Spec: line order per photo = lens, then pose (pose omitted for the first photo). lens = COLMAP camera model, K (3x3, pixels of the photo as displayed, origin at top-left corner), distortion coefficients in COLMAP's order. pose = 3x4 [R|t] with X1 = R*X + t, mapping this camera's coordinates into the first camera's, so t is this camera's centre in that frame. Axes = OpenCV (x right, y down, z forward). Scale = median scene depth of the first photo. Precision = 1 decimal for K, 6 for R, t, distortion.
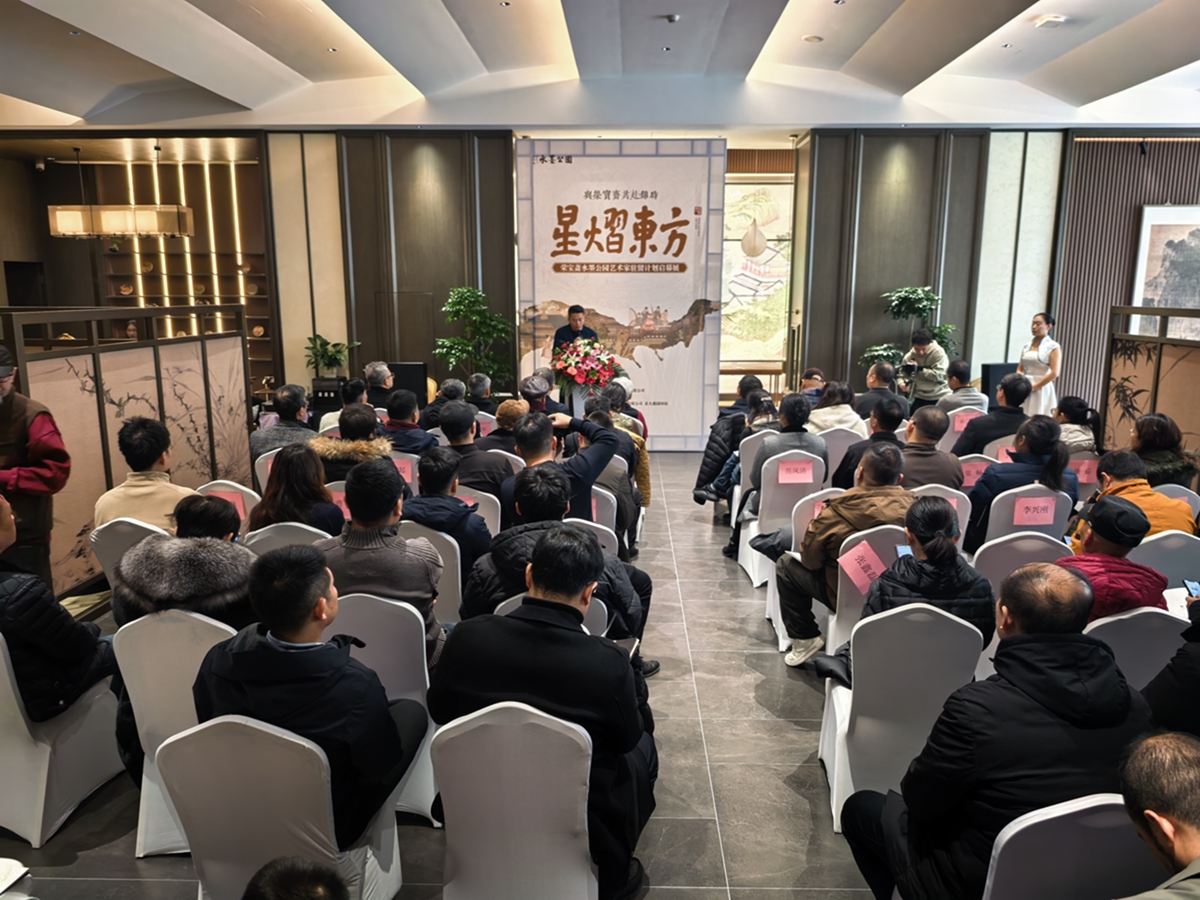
lens RADIAL K [[838.3, 0, 598.2], [0, 838.3, 451.5], [0, 0, 1]] dist [0.075415, 0.000691]
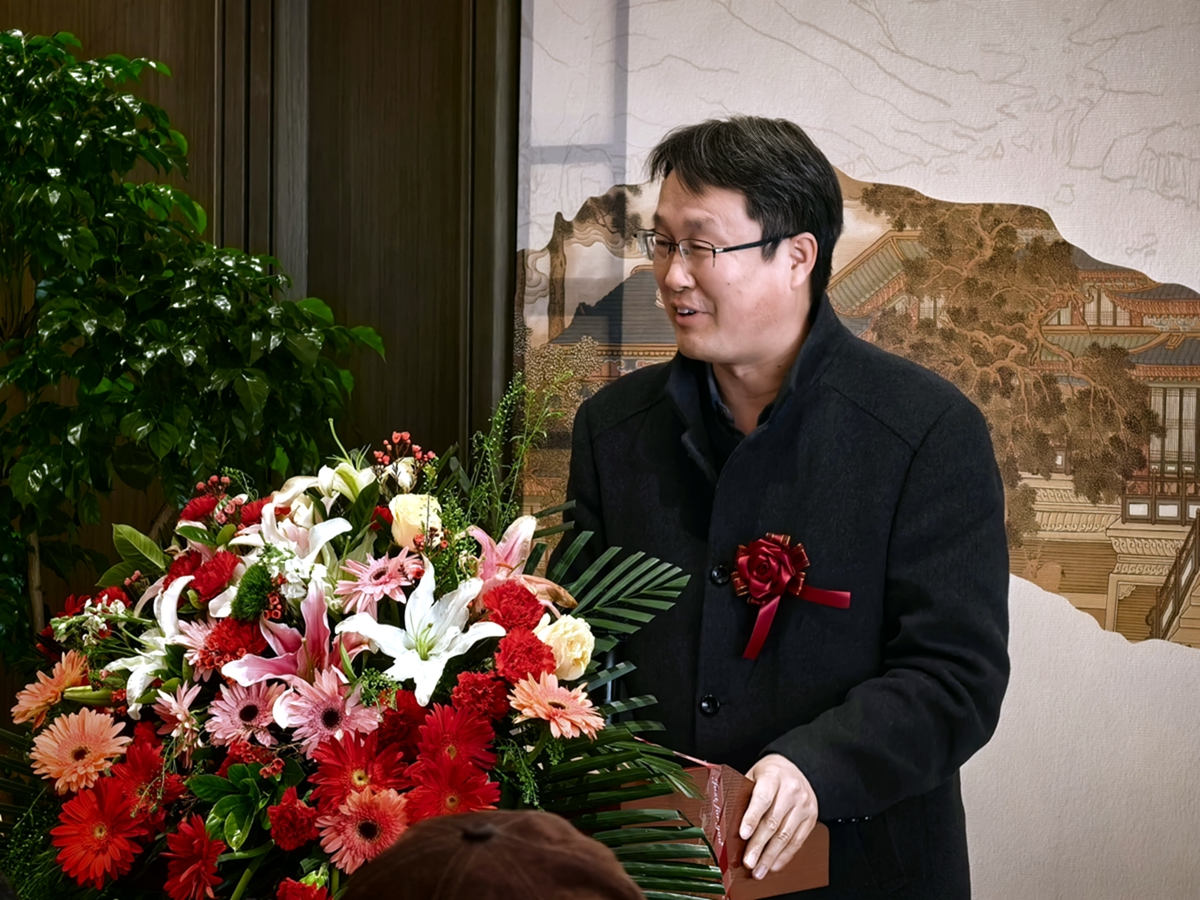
lens RADIAL K [[4985.5, 0, 559.4], [0, 4985.5, 477.7], [0, 0, 1]] dist [0.202367, 0.000000]
pose [[0.747762, 0.021618, -0.663615, 0.359530], [-0.131740, 0.984429, -0.116377, -0.057423], [0.650766, 0.174447, 0.738966, 0.510962]]
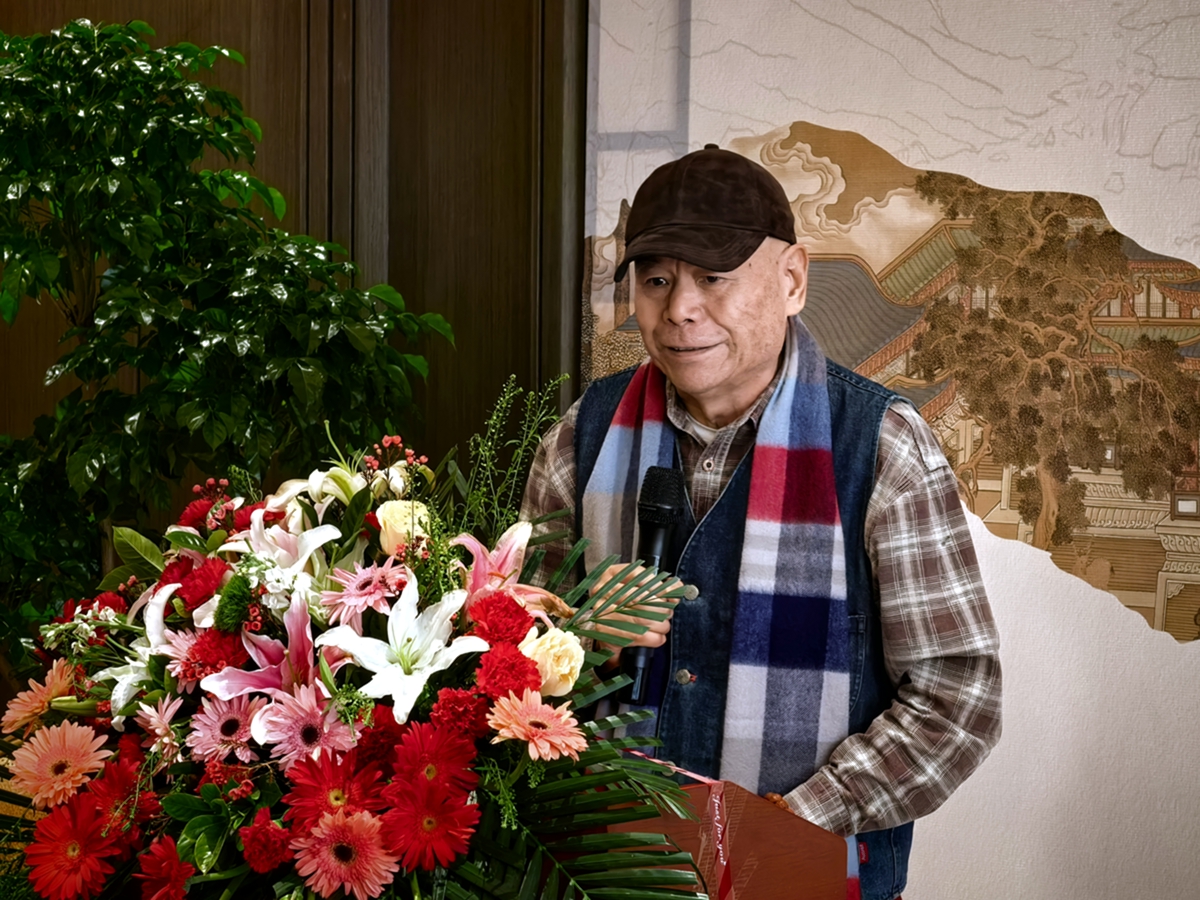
lens RADIAL K [[4417.6, 0, 569.9], [0, 4417.6, 467.5], [0, 0, 1]] dist [0.181861, 0.000000]
pose [[0.704517, 0.032421, -0.708947, 0.330529], [-0.139376, 0.985823, -0.093422, -0.078621], [0.695867, 0.164627, 0.699047, 0.586379]]
